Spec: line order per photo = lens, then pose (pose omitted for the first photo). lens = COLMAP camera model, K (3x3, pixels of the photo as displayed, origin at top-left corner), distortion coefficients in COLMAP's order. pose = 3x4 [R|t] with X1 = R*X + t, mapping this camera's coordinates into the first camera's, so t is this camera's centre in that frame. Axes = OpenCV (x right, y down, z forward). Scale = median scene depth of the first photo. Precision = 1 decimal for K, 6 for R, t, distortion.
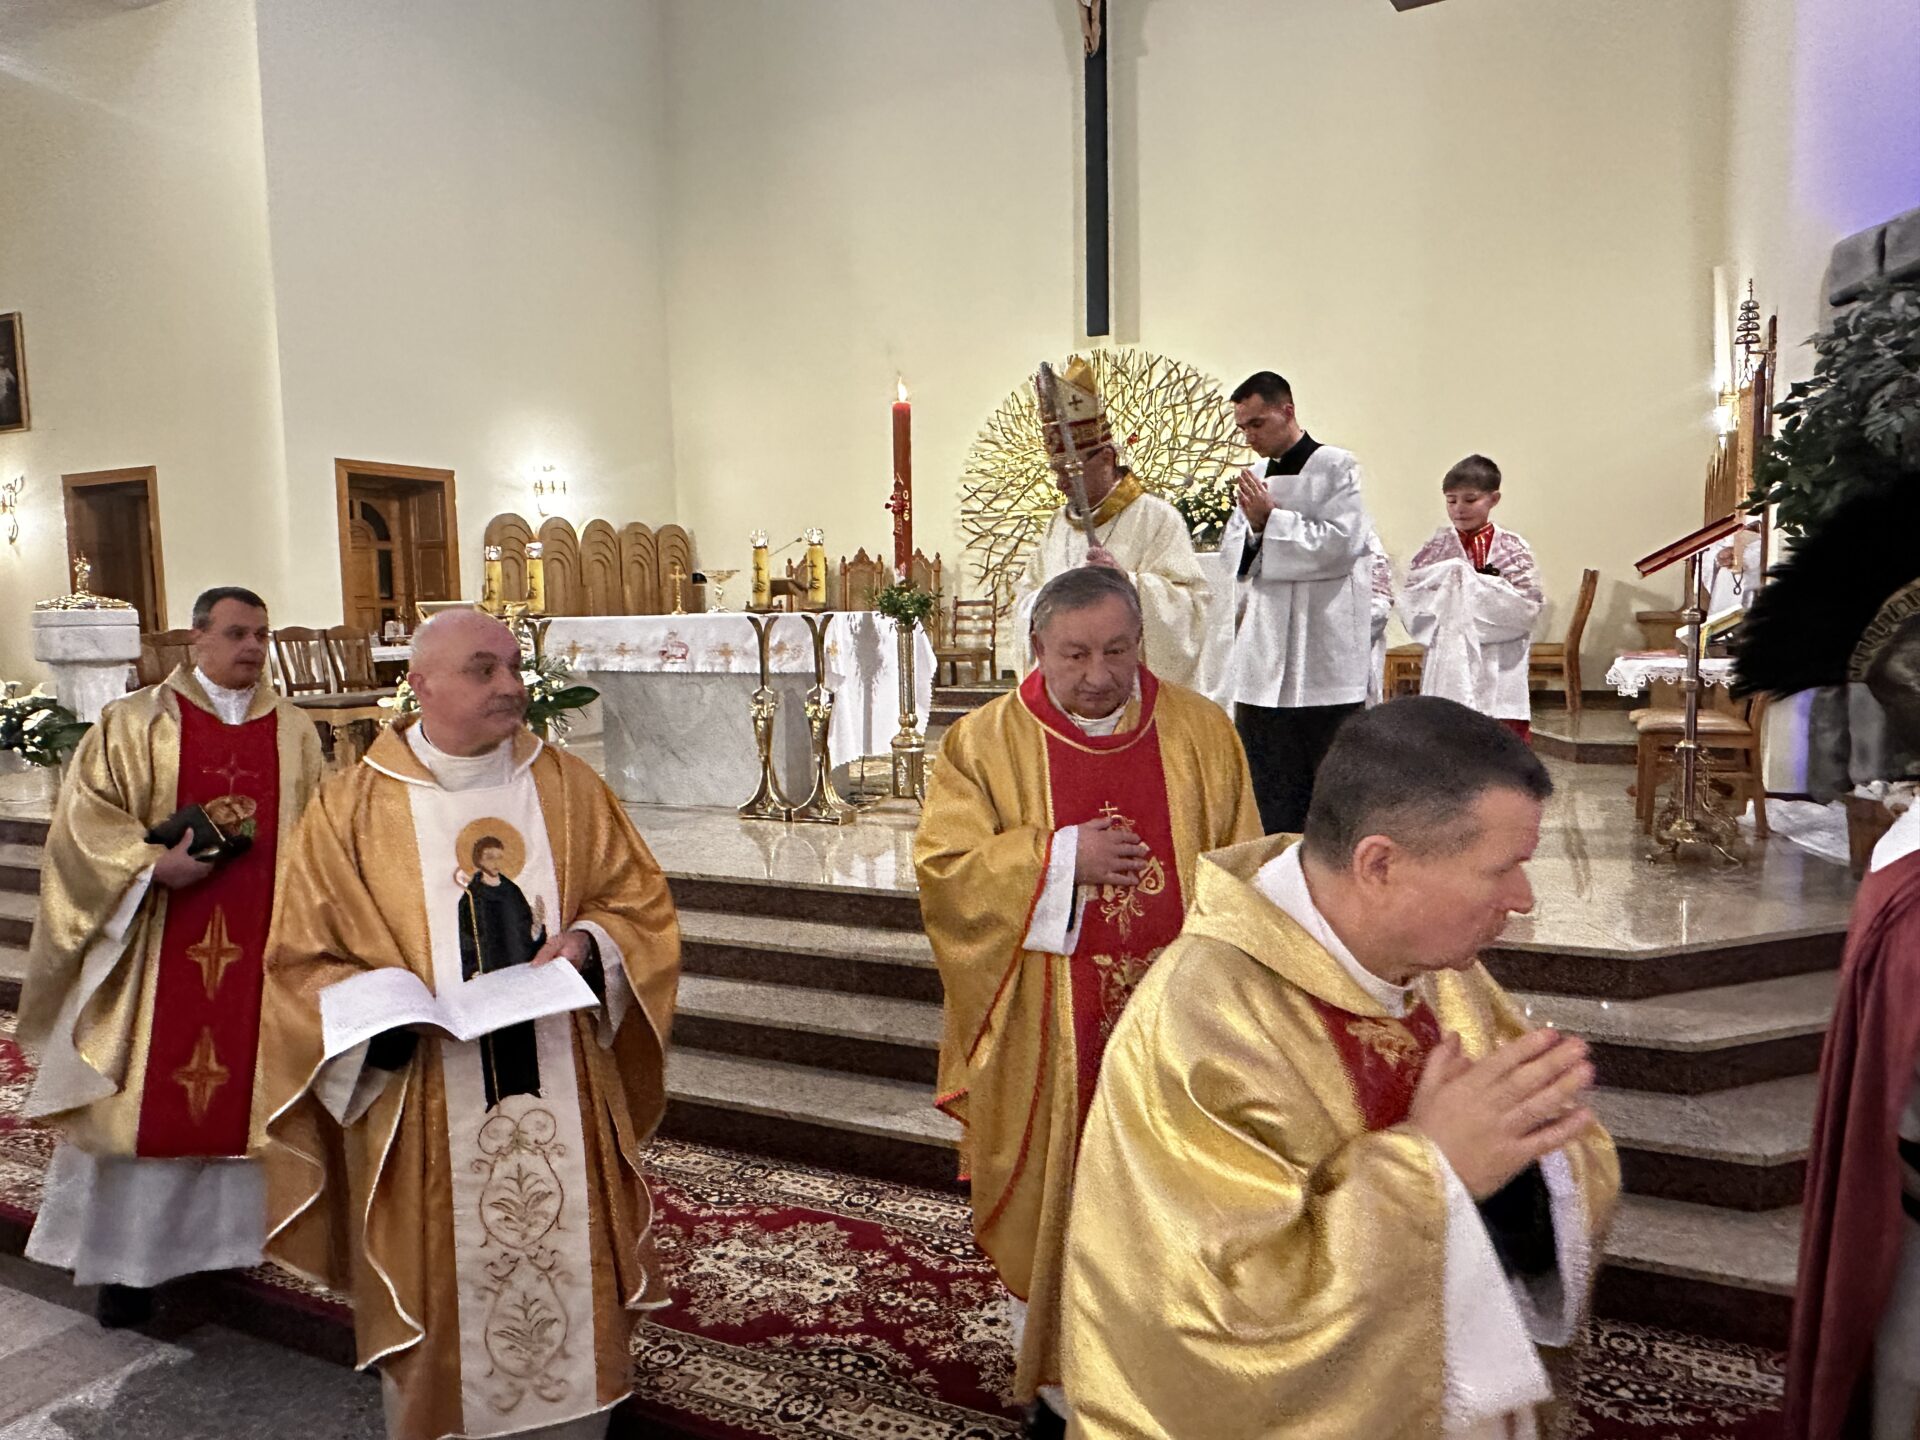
lens RADIAL K [[1362.0, 0, 952.3], [0, 1362.0, 735.4], [0, 0, 1]] dist [-0.008764, -0.008063]
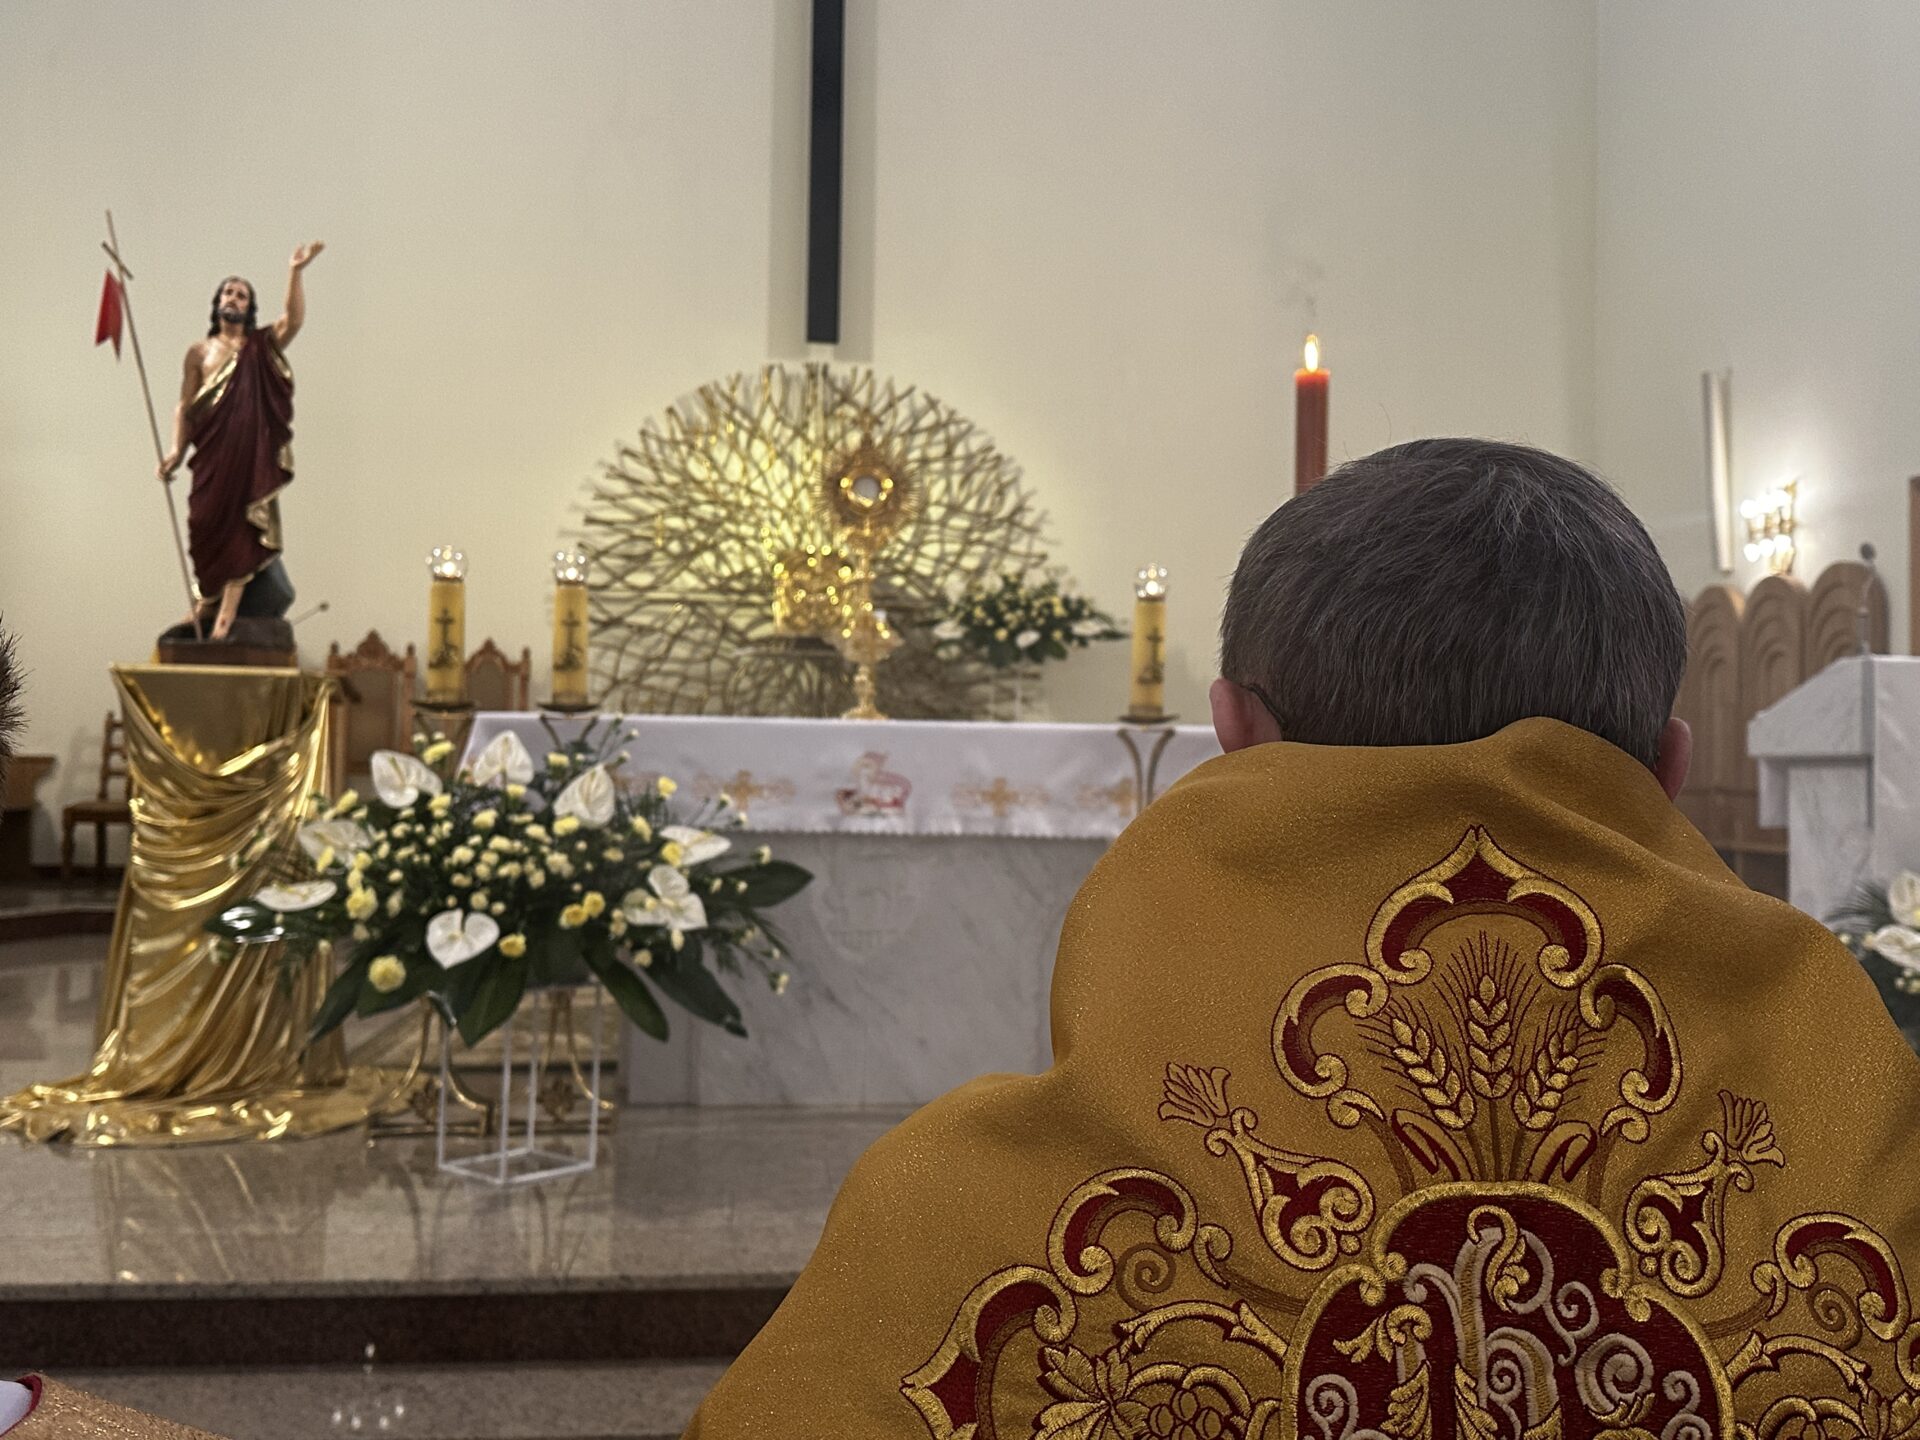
lens RADIAL K [[1815.8, 0, 1019.1], [0, 1815.8, 716.3], [0, 0, 1]] dist [0.009299, -0.015157]
pose [[0.828918, 0.053176, 0.556836, -0.430409], [0.015720, 0.992863, -0.118216, -0.007670], [-0.559149, 0.106745, 0.822167, 0.336189]]
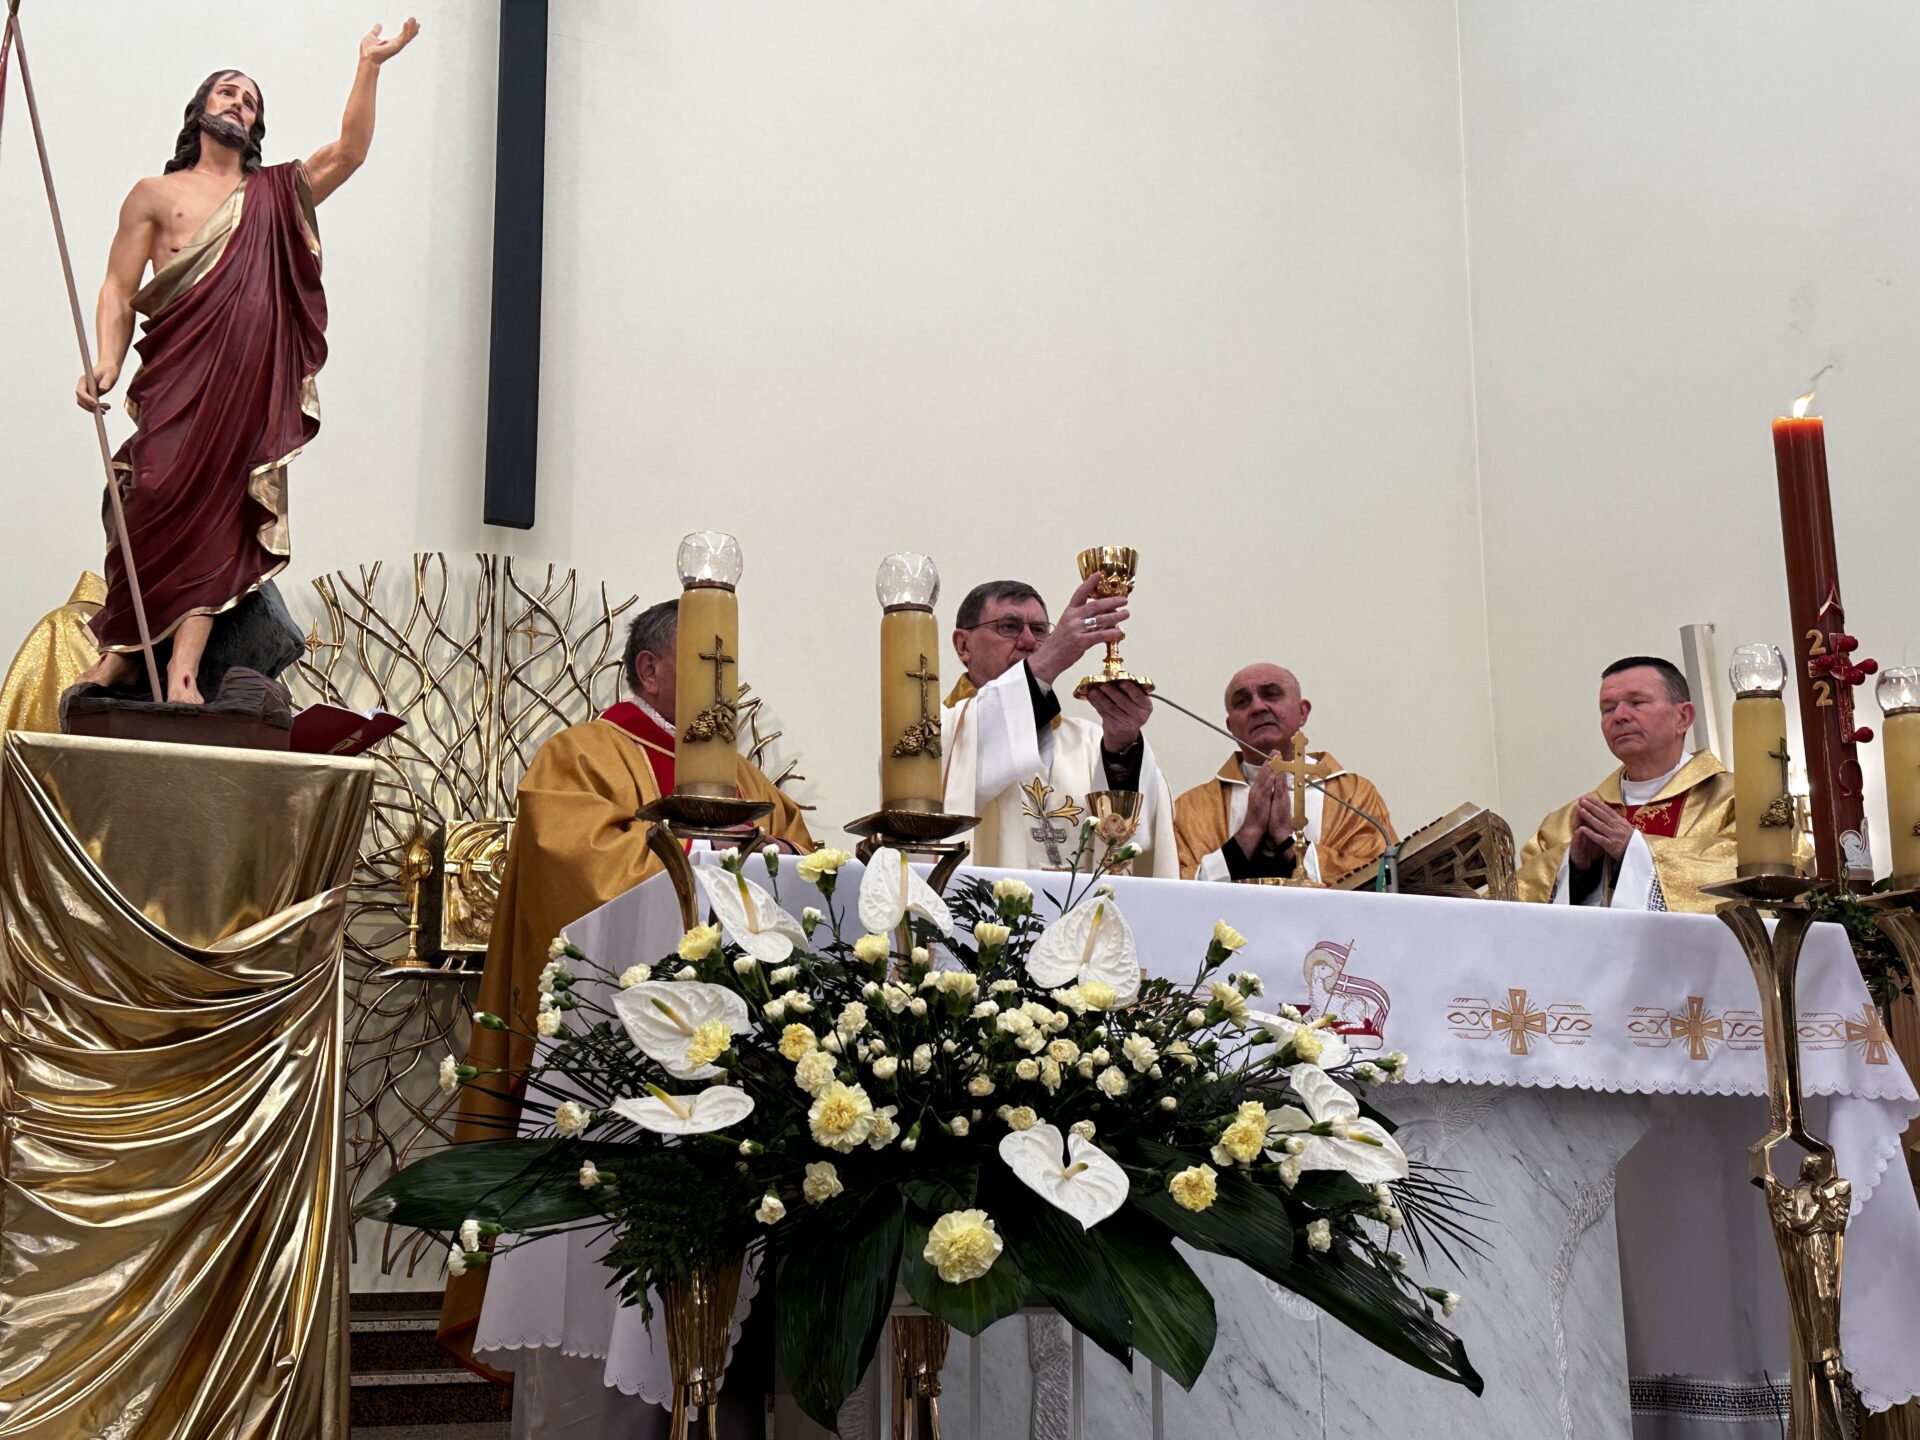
lens RADIAL K [[2393.1, 0, 960.0], [0, 2393.1, 720.0], [0, 0, 1]] dist [0.087975, -0.028561]
pose [[0.664090, 0.185278, 0.724331, -0.518595], [0.059220, 0.952729, -0.297995, 0.022728], [-0.745303, 0.240791, 0.621726, 0.583642]]
